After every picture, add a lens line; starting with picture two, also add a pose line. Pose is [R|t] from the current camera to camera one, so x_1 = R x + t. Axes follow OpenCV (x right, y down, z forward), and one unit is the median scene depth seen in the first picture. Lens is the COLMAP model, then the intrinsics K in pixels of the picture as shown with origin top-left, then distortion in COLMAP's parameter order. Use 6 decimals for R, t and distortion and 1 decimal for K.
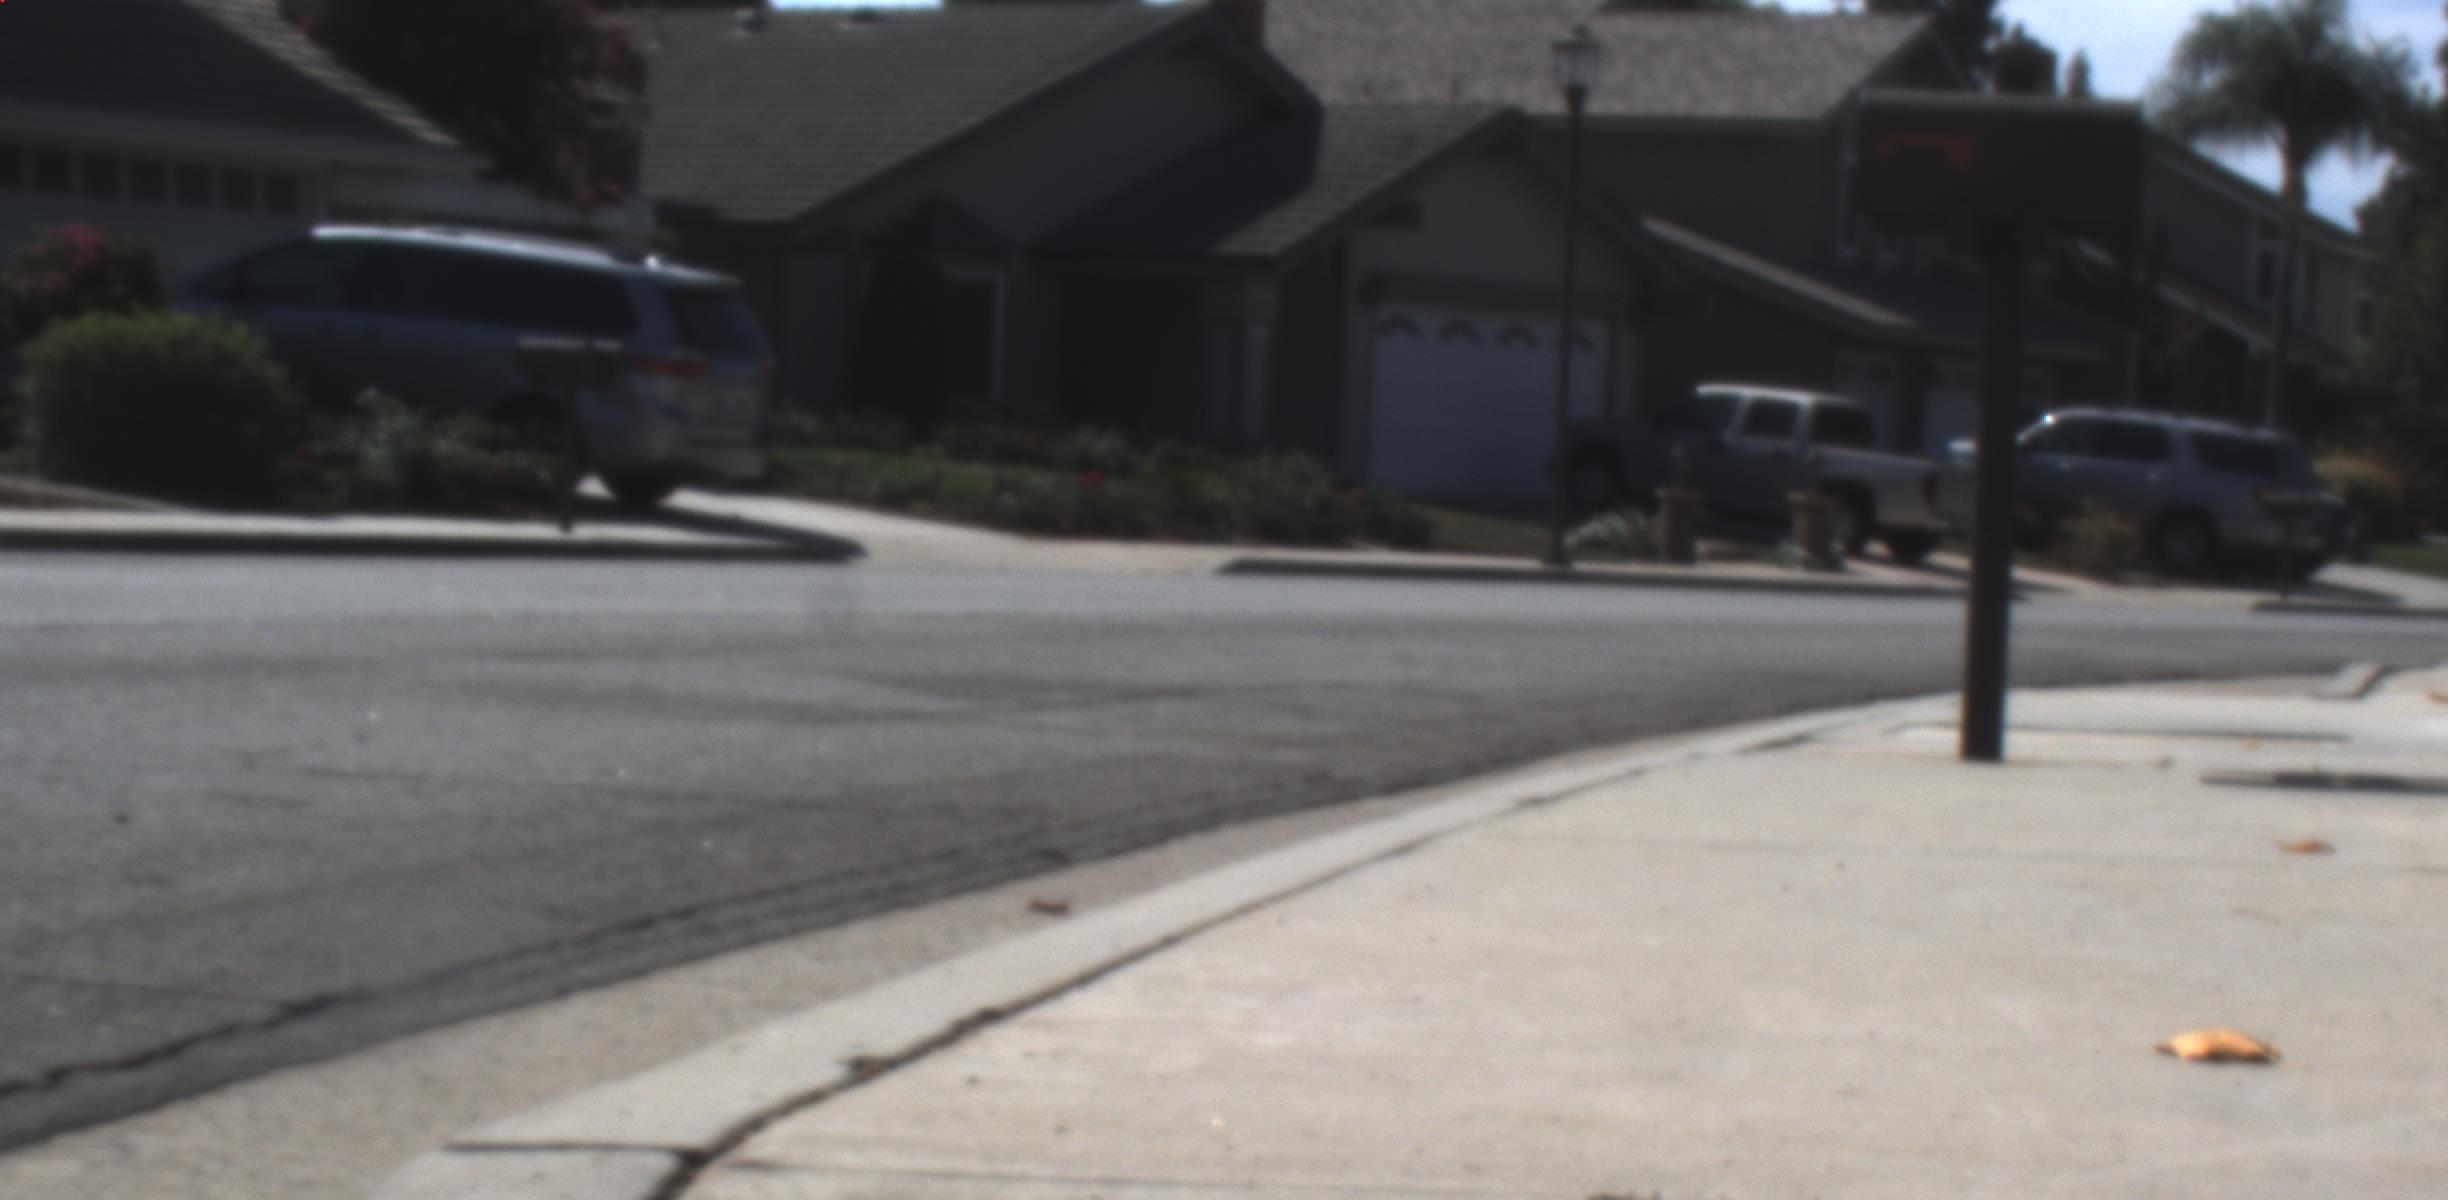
lens RADIAL K [[4741.0, 0, 1287.8], [0, 4741.0, 1026.0], [0, 0, 1]] dist [-0.186423, 0.814675]
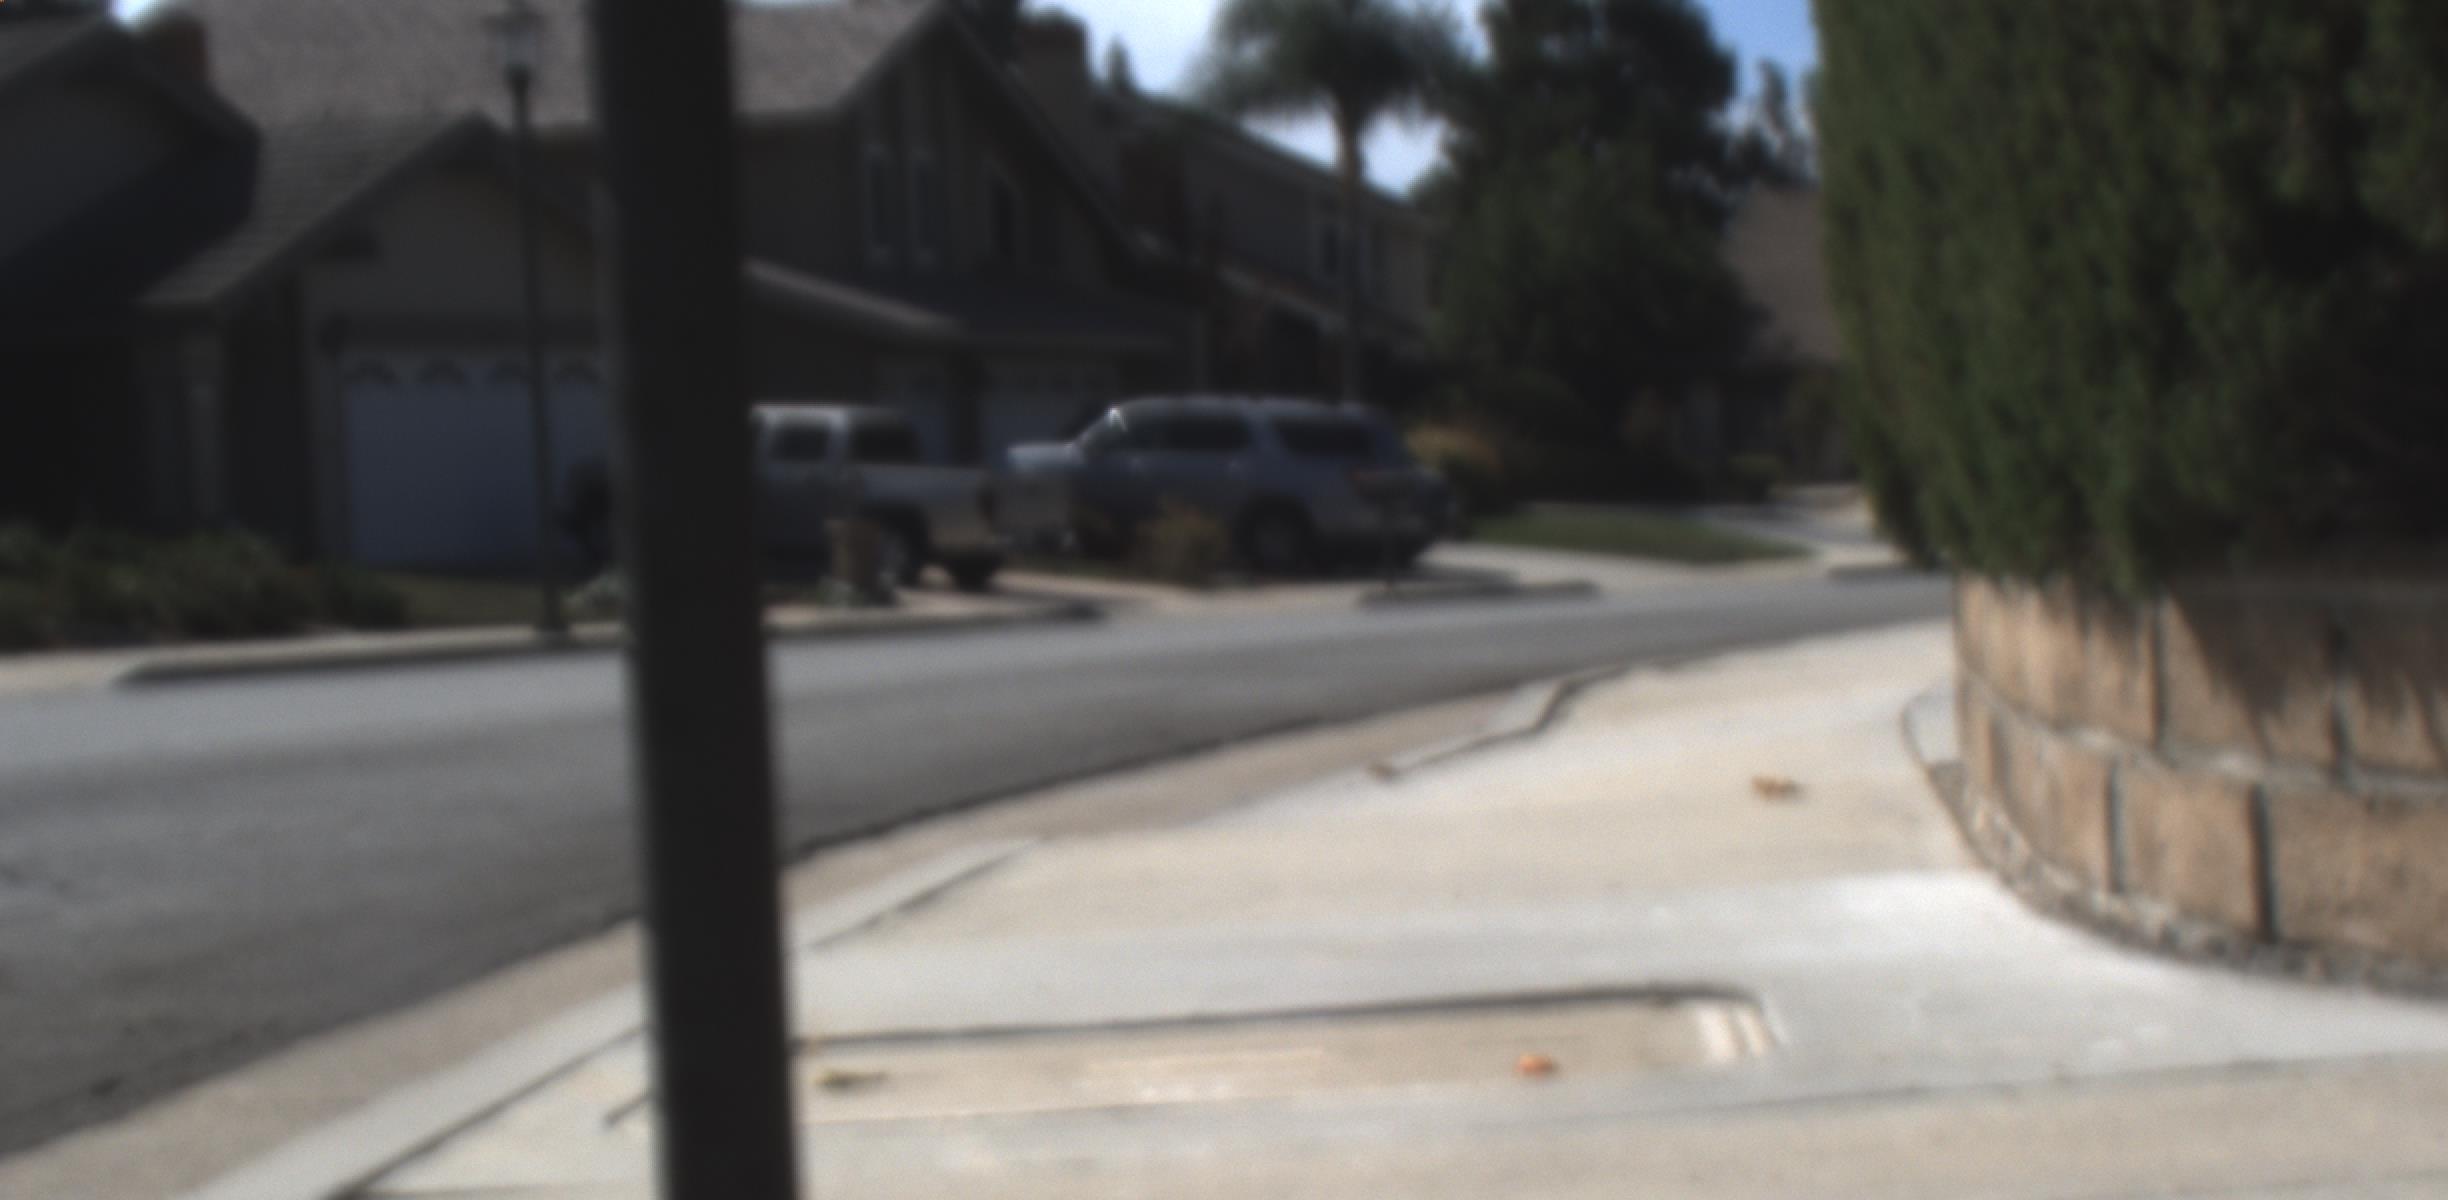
lens RADIAL K [[4741.0, 0, 1287.8], [0, 4741.0, 1026.0], [0, 0, 1]] dist [-0.186423, 0.814675]
pose [[0.978250, -0.104188, 0.179366, 0.021734], [0.105459, 0.994421, 0.002466, -0.012592], [-0.178622, 0.016503, 0.983779, 0.117315]]
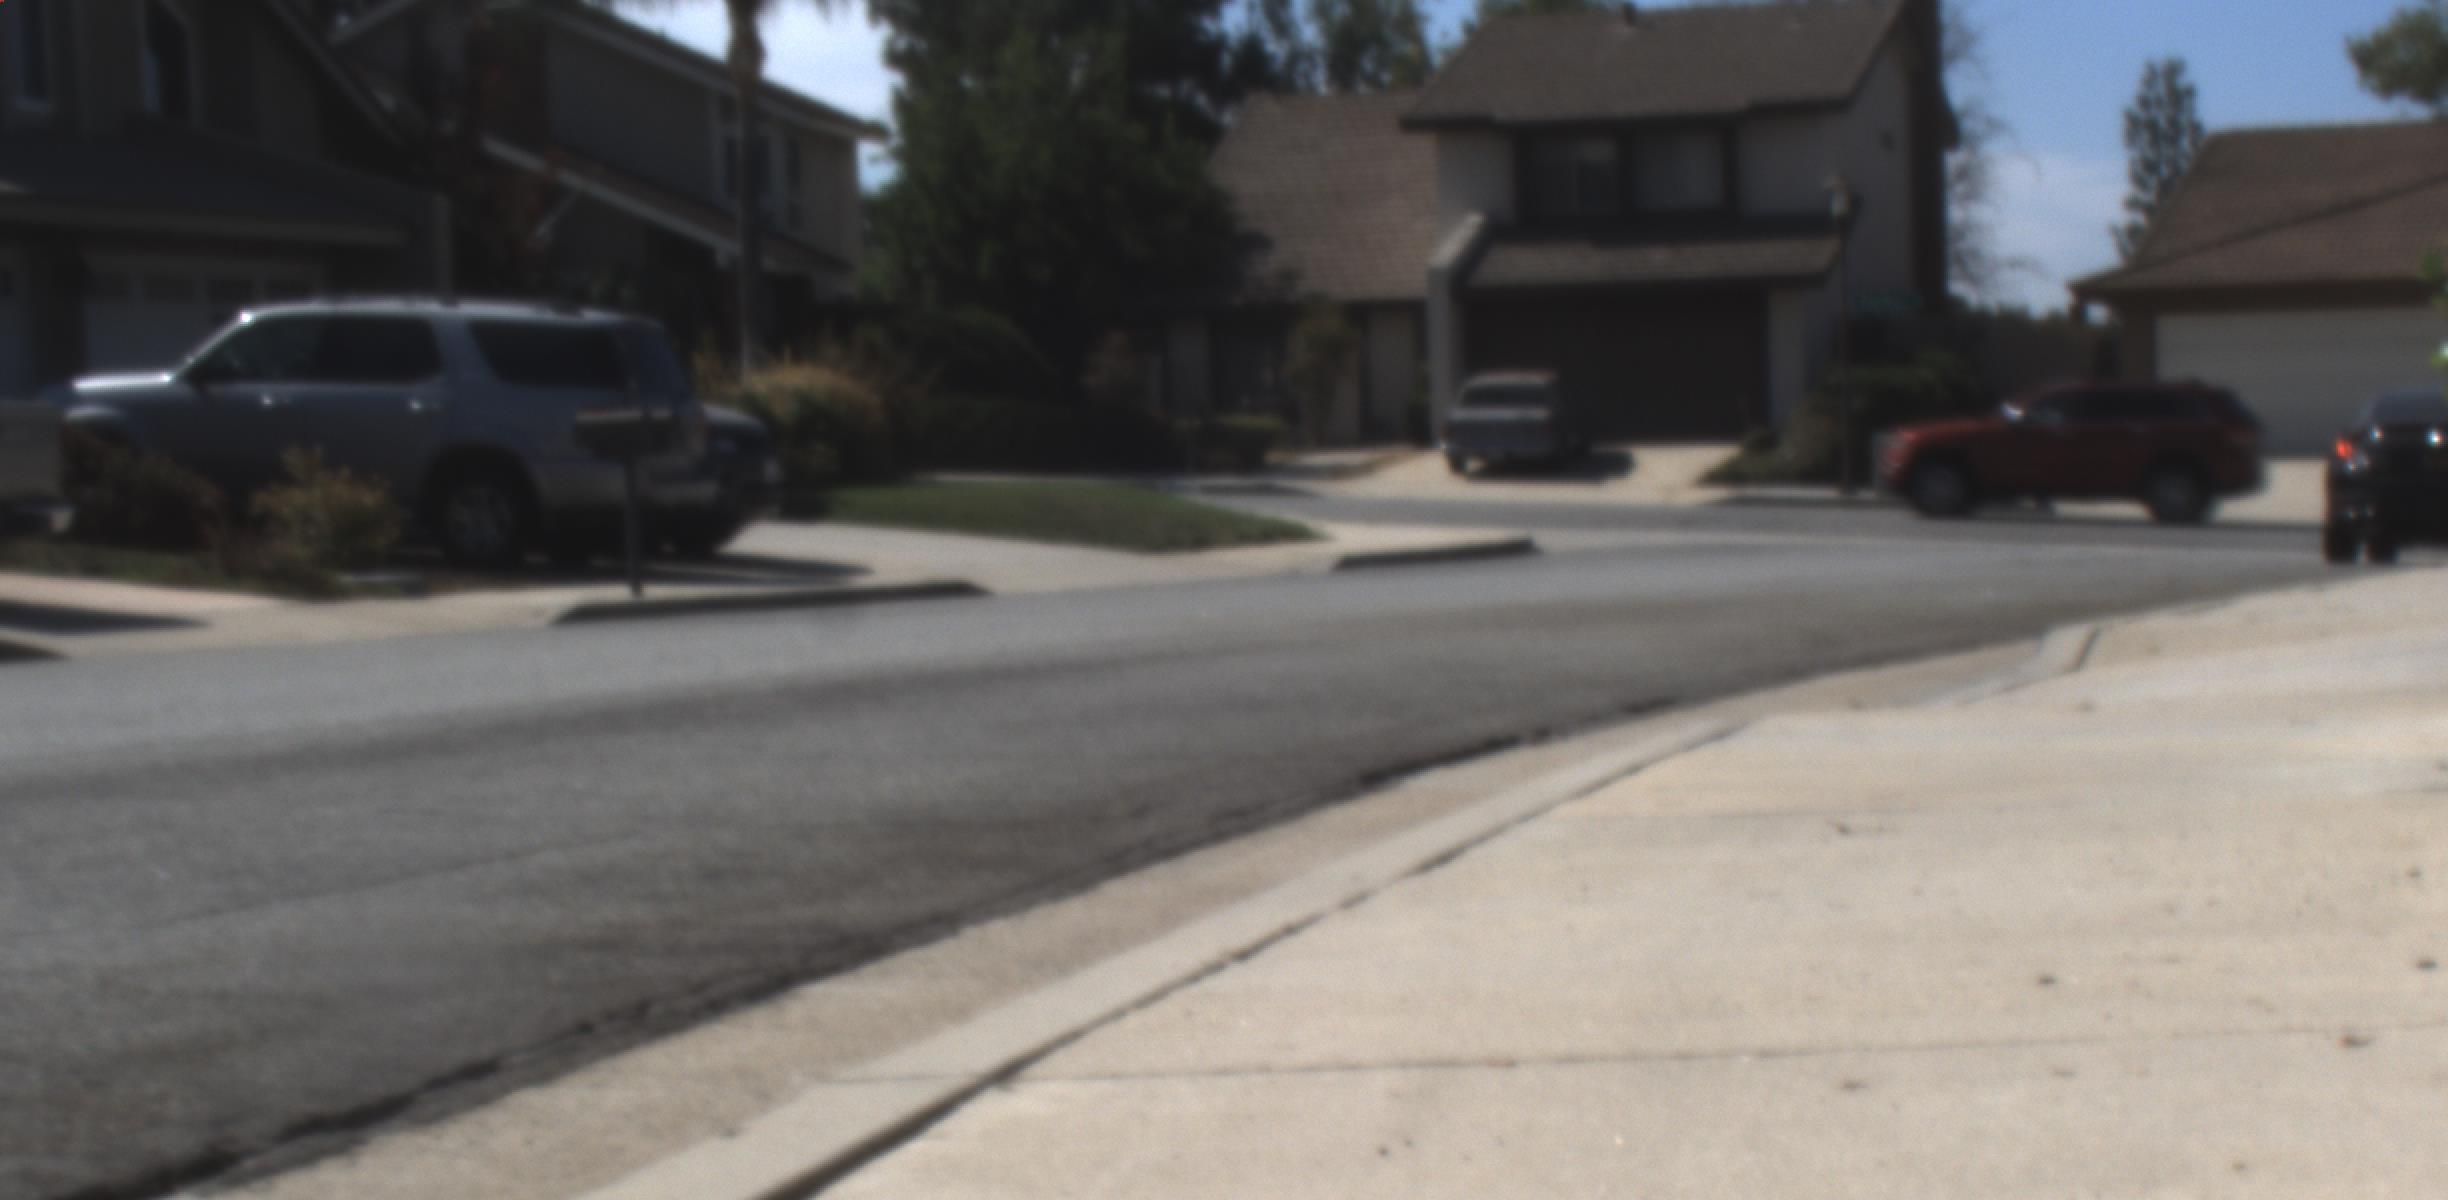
lens RADIAL K [[4741.0, 0, 1287.8], [0, 4741.0, 1026.0], [0, 0, 1]] dist [-0.186423, 0.814675]
pose [[0.954314, -0.115127, 0.275737, 0.132017], [0.114698, 0.993242, 0.017738, -0.042711], [-0.275916, 0.014699, 0.961069, 0.460123]]
